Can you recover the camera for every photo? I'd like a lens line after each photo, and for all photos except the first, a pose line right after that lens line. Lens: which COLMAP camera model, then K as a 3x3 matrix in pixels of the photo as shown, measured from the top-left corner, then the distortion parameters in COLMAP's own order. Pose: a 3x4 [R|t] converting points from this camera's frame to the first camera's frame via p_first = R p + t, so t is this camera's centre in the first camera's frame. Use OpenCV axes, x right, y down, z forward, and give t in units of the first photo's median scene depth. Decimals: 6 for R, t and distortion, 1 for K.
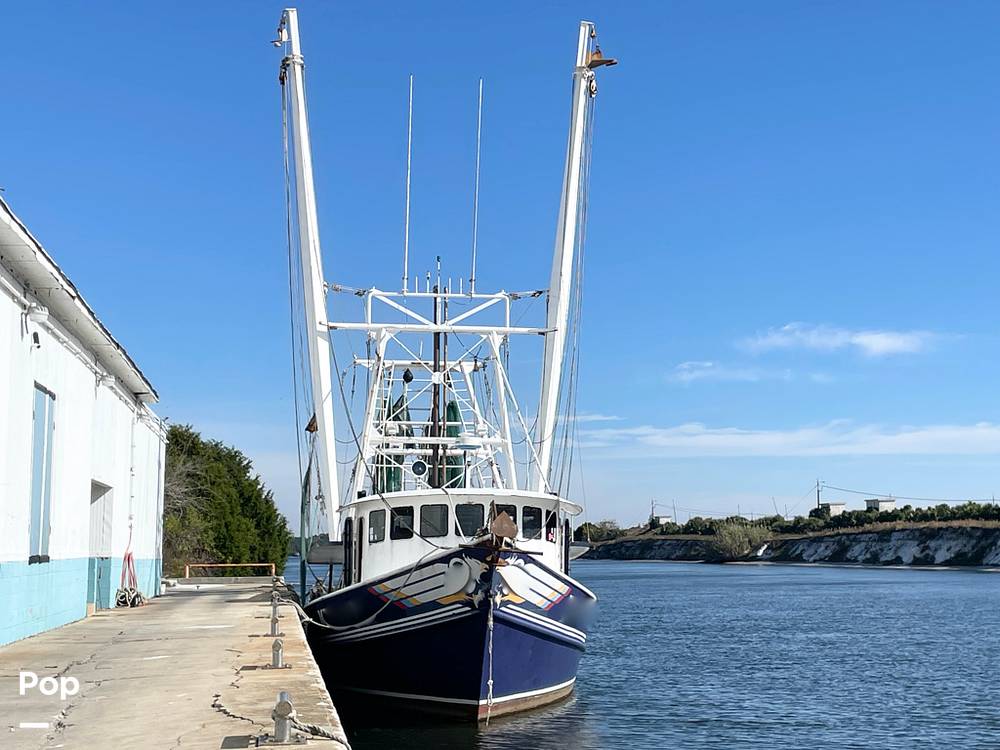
lens RADIAL K [[1454.9, 0, 500.0], [0, 1454.9, 375.0], [0, 0, 1]] dist [0.013809, 0.006458]
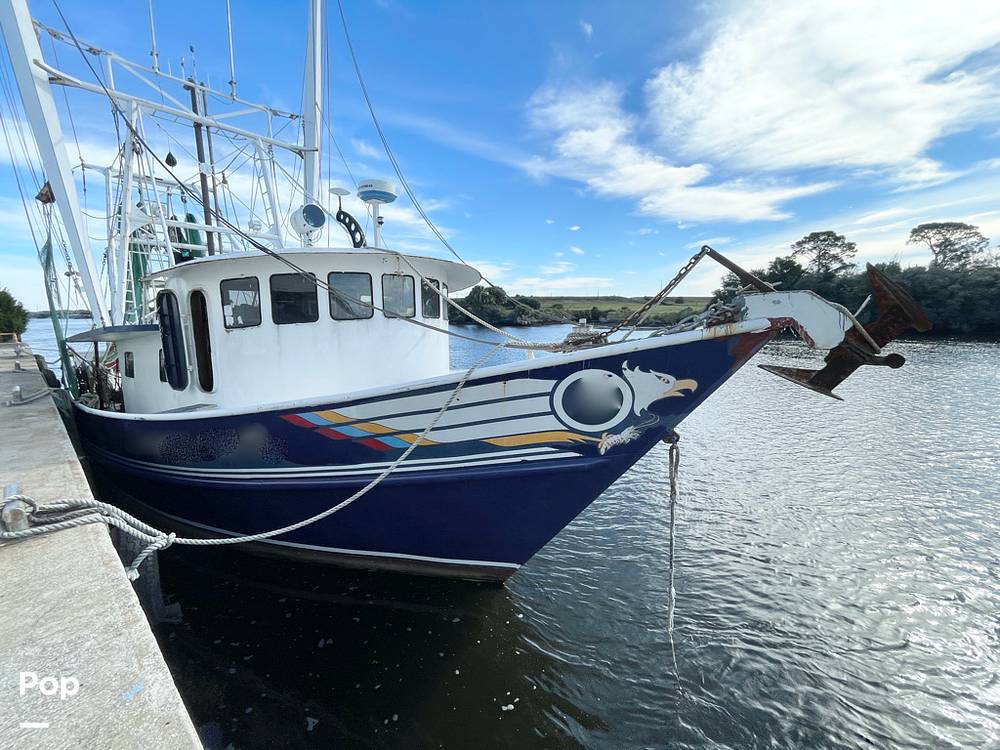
lens RADIAL K [[400.6, 0, 500.0], [0, 400.6, 375.0], [0, 0, 1]] dist [-0.006930, -0.000240]
pose [[0.747589, -0.112773, 0.654517, -0.113109], [-0.067967, 0.967315, 0.244299, 0.079913], [-0.660675, -0.227121, 0.715489, 0.753960]]
